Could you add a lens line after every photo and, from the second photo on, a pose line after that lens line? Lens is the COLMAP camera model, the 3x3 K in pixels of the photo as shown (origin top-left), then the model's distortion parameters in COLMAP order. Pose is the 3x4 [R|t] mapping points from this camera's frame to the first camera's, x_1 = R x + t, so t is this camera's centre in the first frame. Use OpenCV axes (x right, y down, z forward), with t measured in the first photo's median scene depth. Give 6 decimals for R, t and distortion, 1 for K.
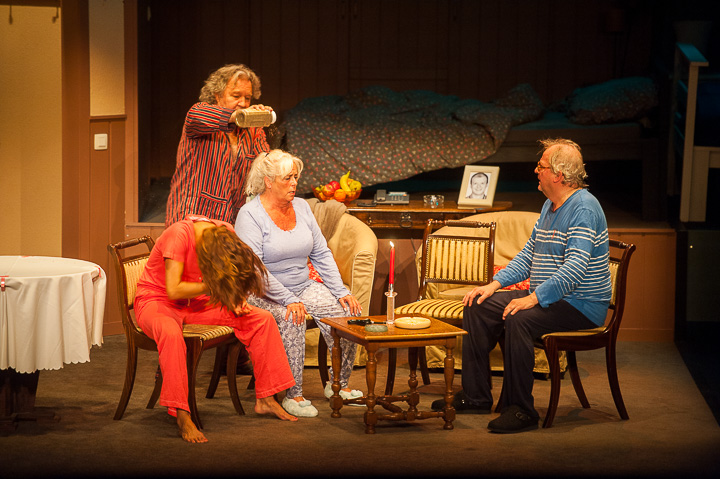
lens RADIAL K [[3708.1, 0, 342.0], [0, 3708.1, 238.6], [0, 0, 1]] dist [1.886831, 2.618400]
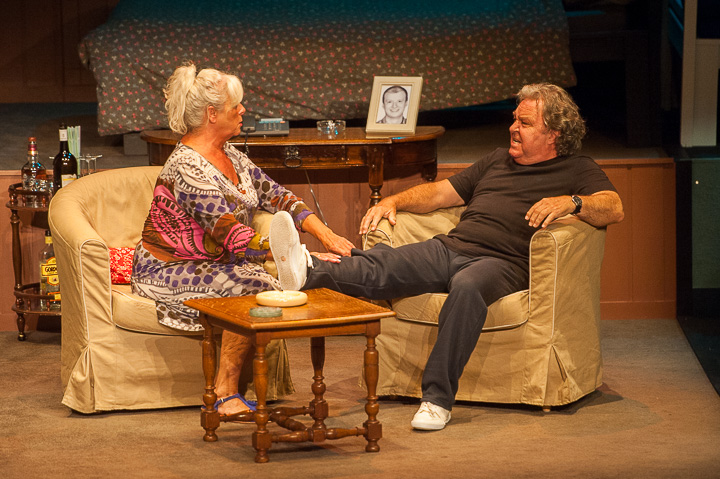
lens RADIAL K [[4288.0, 0, 347.0], [0, 4288.0, 240.5], [0, 0, 1]] dist [1.618871, 29.790012]
pose [[0.999254, -0.029957, 0.024370, 0.007392], [0.029737, 0.999514, 0.009339, 0.003477], [-0.024638, -0.008608, 0.999659, 0.193000]]
